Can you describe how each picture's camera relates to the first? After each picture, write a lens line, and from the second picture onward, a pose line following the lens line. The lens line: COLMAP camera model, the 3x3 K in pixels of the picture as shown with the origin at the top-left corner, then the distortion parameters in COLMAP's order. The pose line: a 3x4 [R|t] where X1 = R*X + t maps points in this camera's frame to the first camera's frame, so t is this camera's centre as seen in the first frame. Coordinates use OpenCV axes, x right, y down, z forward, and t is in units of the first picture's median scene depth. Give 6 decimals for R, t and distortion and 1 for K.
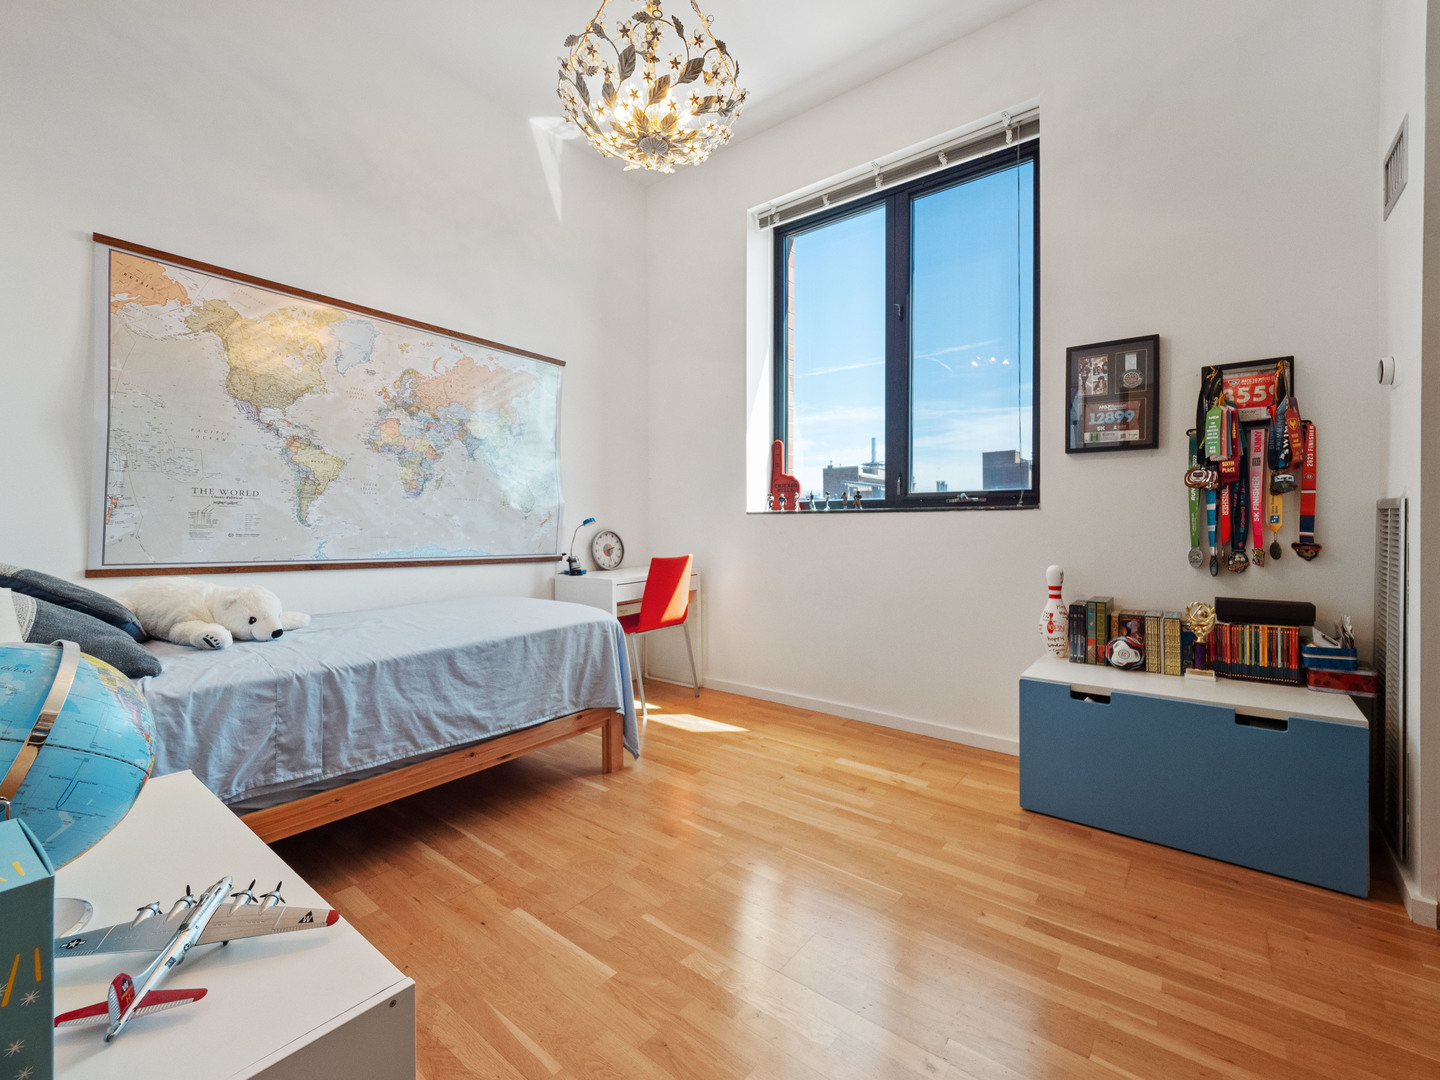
lens RADIAL K [[614.8, 0, 719.6], [0, 614.8, 527.6], [0, 0, 1]] dist [0.000856, -0.009135]
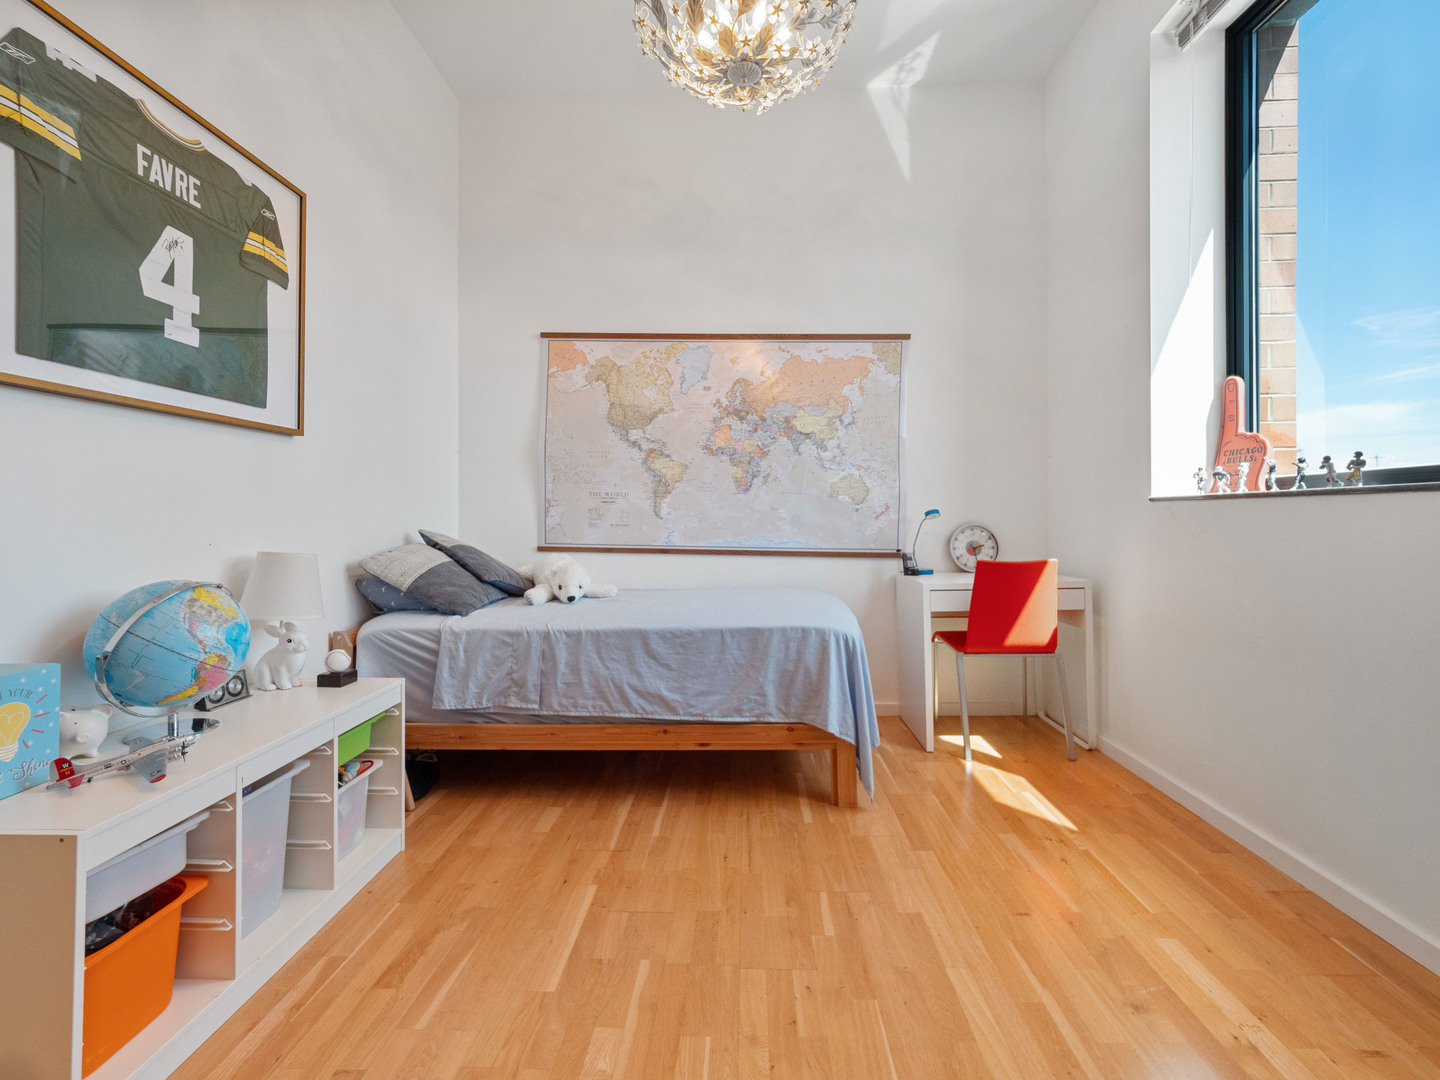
lens RADIAL K [[612.0, 0, 722.9], [0, 612.0, 510.8], [0, 0, 1]] dist [0.020815, -0.016355]
pose [[0.591092, -0.007662, -0.806567, 0.468253], [-0.002157, 0.999936, -0.011079, -0.005628], [0.806601, 0.008289, 0.591038, 0.393301]]
